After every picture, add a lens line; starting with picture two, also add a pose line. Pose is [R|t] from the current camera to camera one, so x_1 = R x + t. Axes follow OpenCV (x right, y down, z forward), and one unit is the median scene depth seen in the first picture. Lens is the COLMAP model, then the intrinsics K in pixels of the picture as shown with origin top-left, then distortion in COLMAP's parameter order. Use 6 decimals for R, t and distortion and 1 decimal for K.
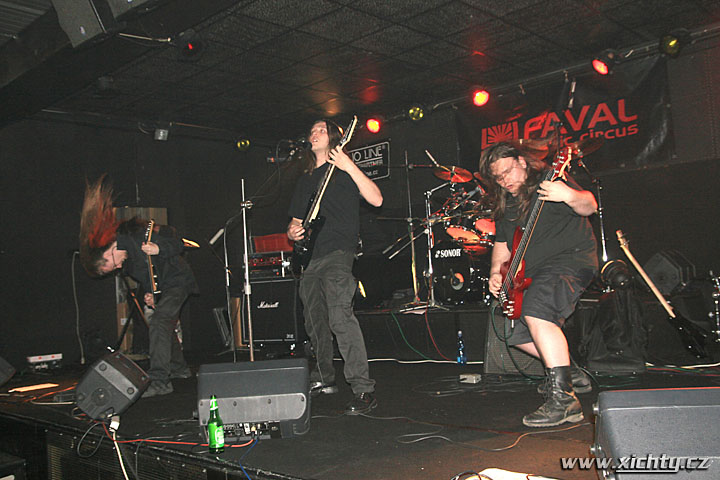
lens RADIAL K [[701.5, 0, 367.8], [0, 701.5, 241.4], [0, 0, 1]] dist [0.106042, 0.000000]
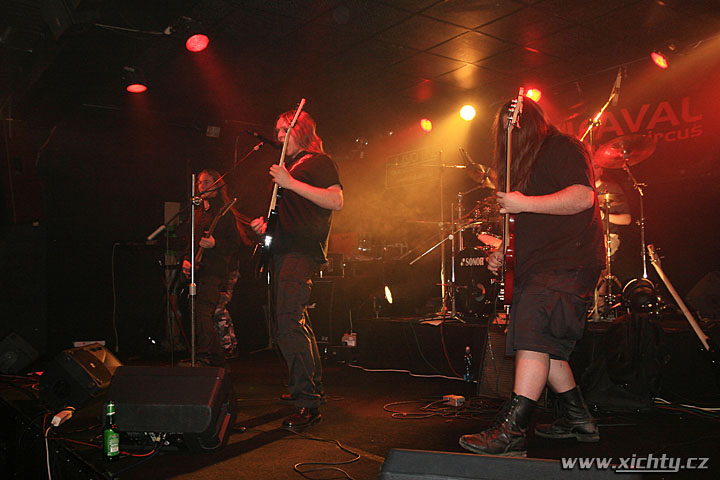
lens RADIAL K [[701.5, 0, 358.0], [0, 701.5, 238.7], [0, 0, 1]] dist [0.106042, 0.000000]
pose [[0.983649, 0.041577, -0.175229, 0.120196], [-0.042691, 0.999085, -0.002588, -0.004202], [0.174961, 0.010026, 0.984524, 0.053608]]
